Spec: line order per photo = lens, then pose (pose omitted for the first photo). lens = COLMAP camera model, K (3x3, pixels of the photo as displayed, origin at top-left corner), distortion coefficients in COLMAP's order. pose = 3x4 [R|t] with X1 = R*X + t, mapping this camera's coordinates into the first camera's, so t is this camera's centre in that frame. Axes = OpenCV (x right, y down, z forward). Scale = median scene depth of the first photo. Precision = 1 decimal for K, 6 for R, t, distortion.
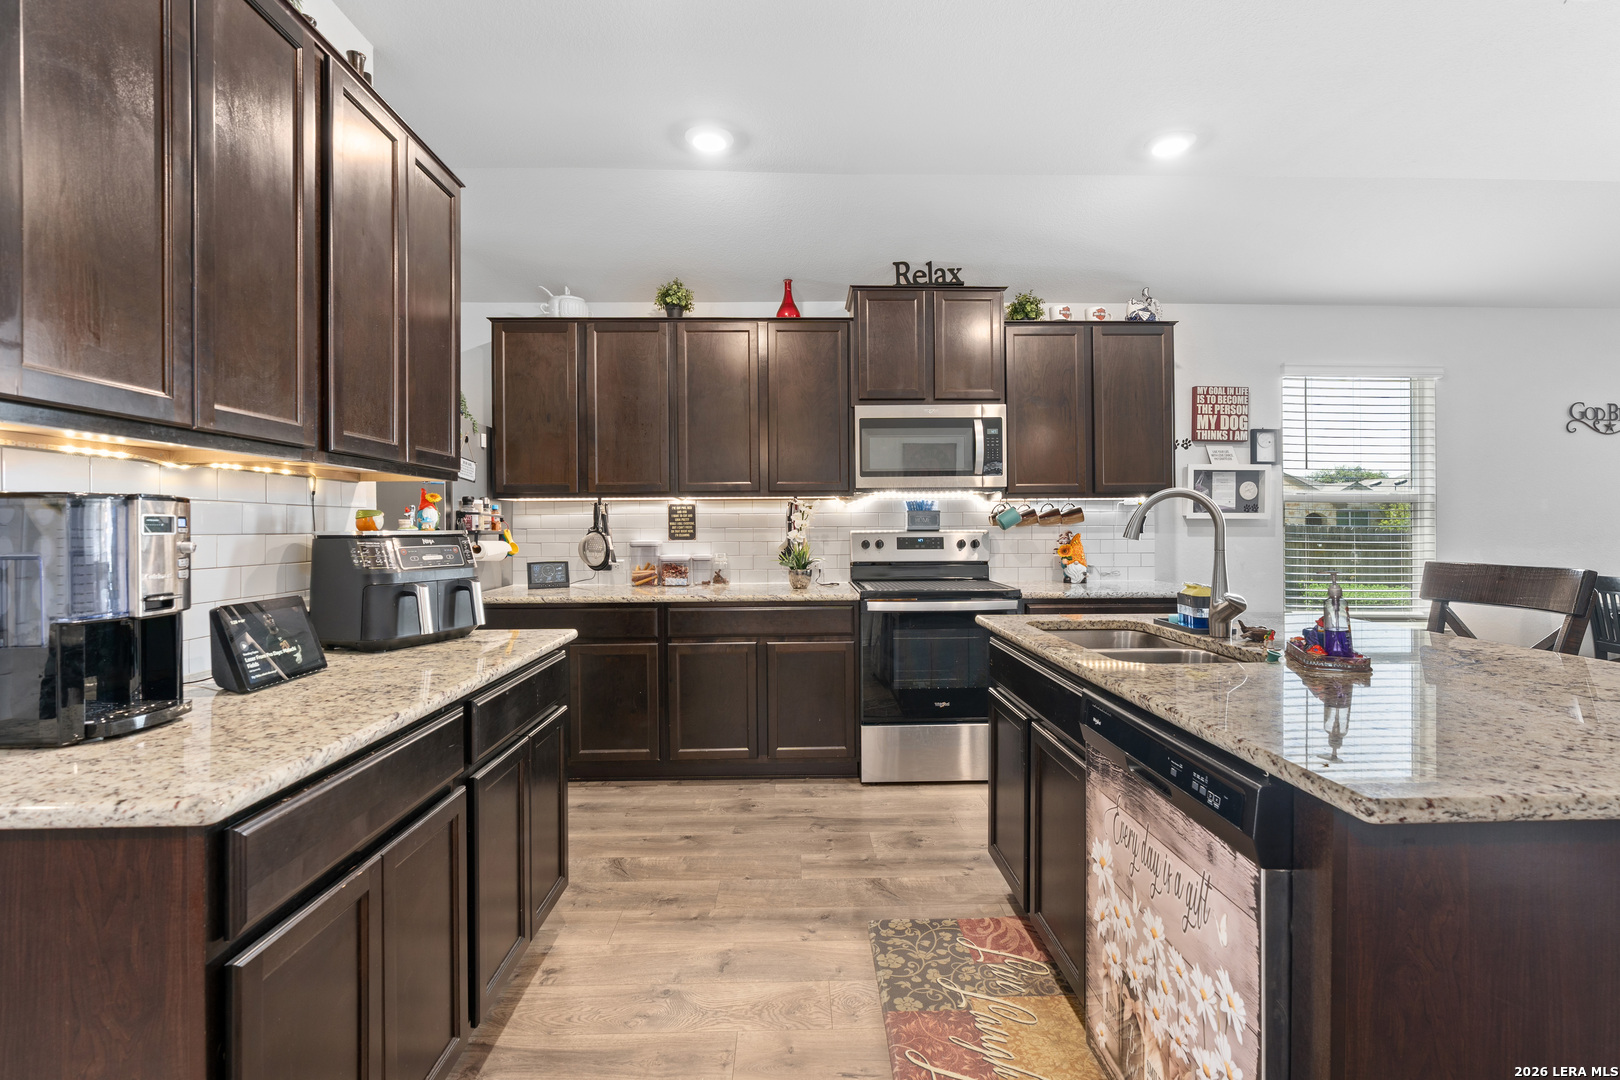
lens RADIAL K [[736.2, 0, 764.1], [0, 736.2, 524.9], [0, 0, 1]] dist [-0.011739, 0.003689]
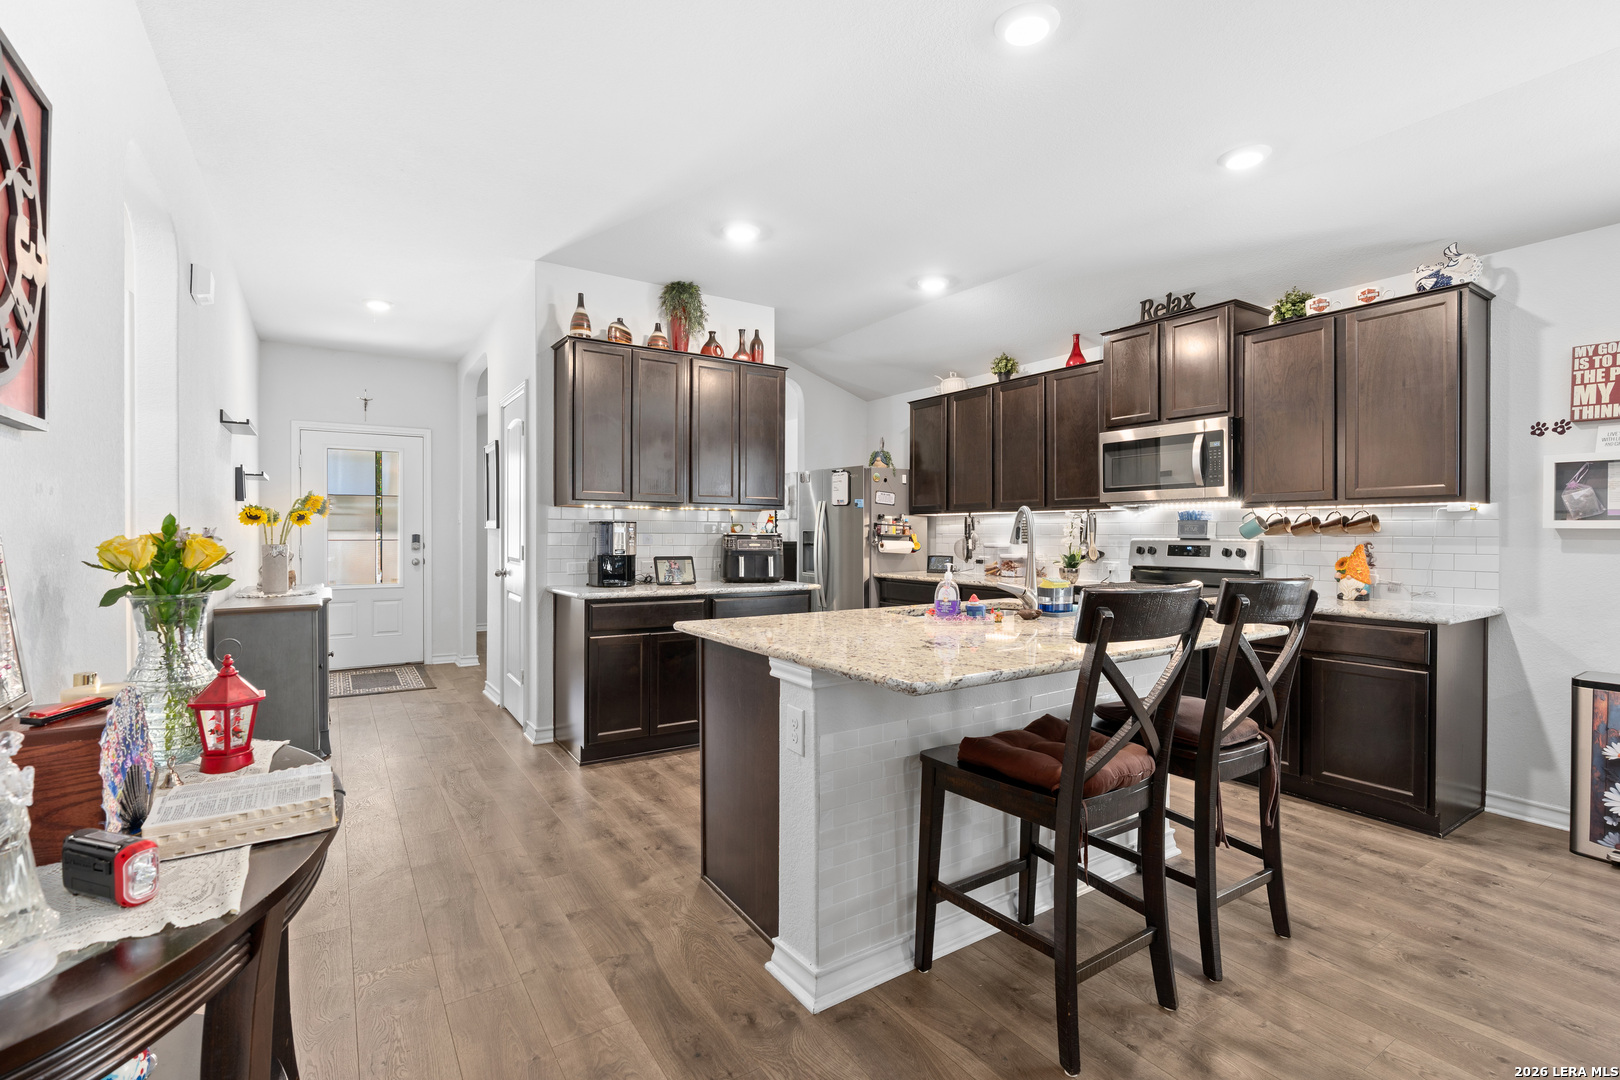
lens RADIAL K [[736.2, 0, 818.7], [0, 736.2, 536.2], [0, 0, 1]] dist [-0.011739, 0.003689]
pose [[0.531892, 0.012113, -0.846725, 0.833083], [-0.002951, 0.999918, 0.012451, -0.007863], [0.846807, -0.004124, 0.531884, -0.024636]]
